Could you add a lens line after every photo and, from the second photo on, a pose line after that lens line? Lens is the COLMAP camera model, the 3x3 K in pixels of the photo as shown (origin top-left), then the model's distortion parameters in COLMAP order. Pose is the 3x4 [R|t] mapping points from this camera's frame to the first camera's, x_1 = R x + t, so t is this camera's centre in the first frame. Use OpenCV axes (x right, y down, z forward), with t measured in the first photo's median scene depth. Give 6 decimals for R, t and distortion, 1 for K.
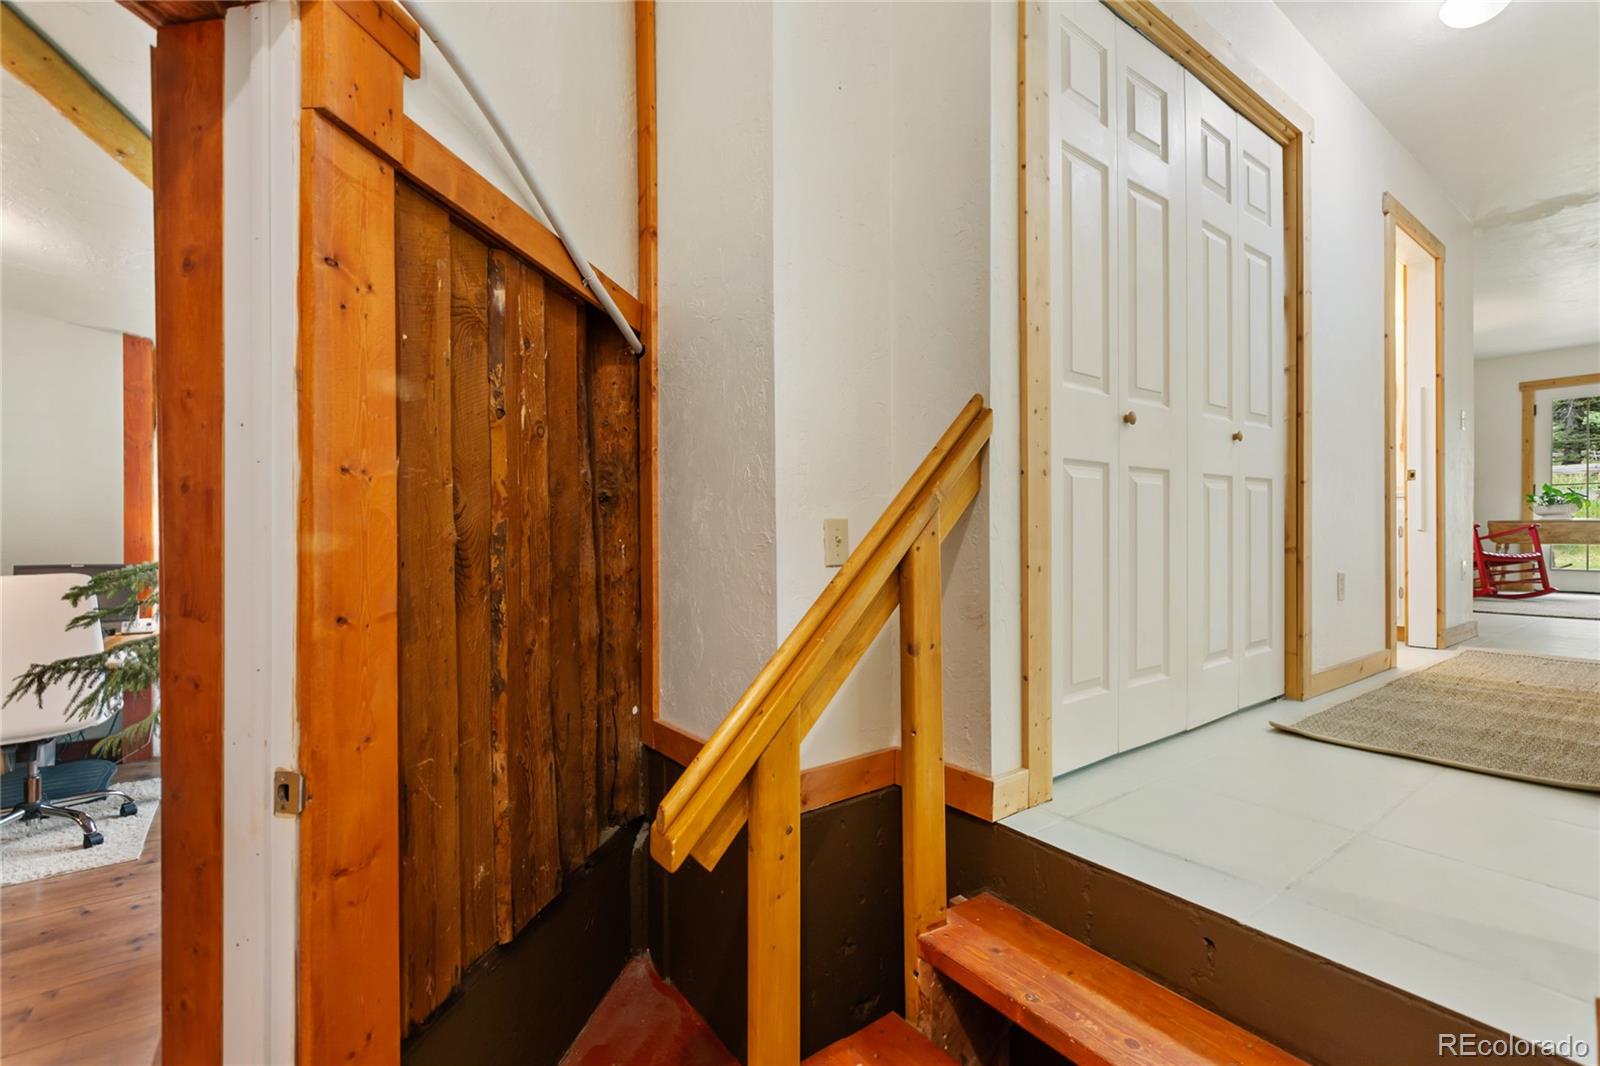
lens RADIAL K [[707.6, 0, 796.2], [0, 707.6, 538.5], [0, 0, 1]] dist [0.004376, -0.000951]
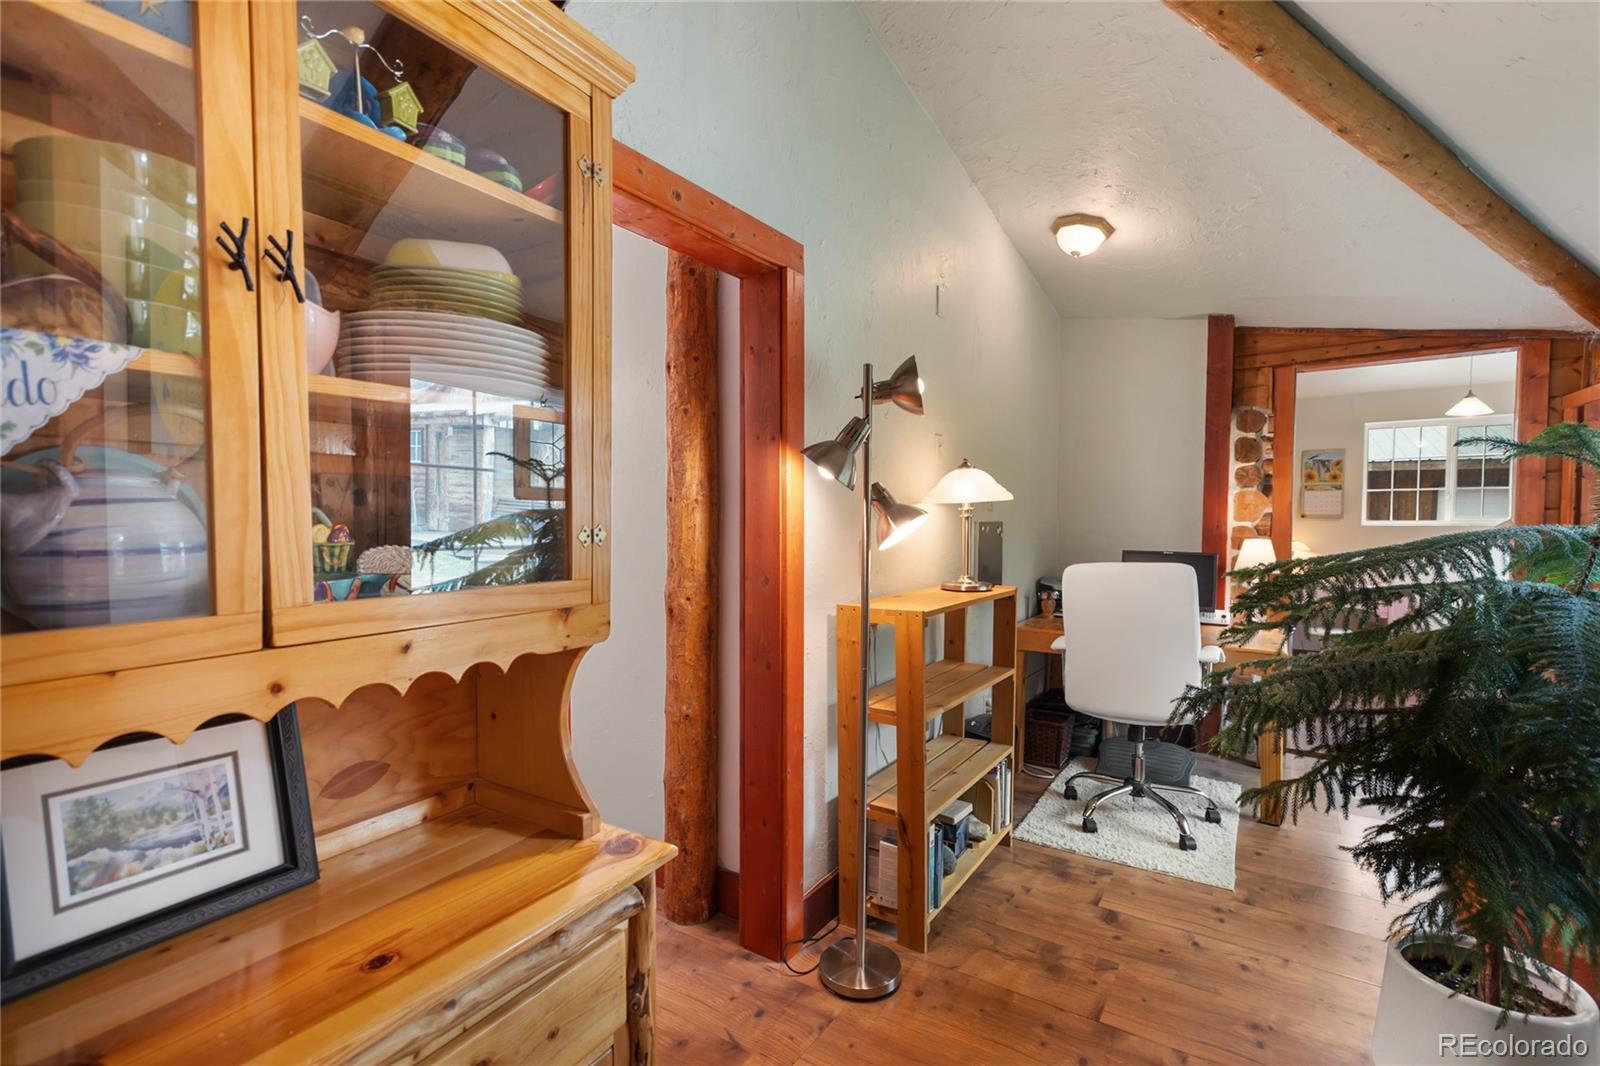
lens RADIAL K [[707.6, 0, 798.6], [0, 707.6, 539.5], [0, 0, 1]] dist [0.004376, -0.000951]
pose [[0.335988, 0.025284, -0.941527, -0.266291], [-0.008693, 0.999680, 0.023744, -0.000798], [0.941826, 0.000207, 0.336101, 0.179293]]
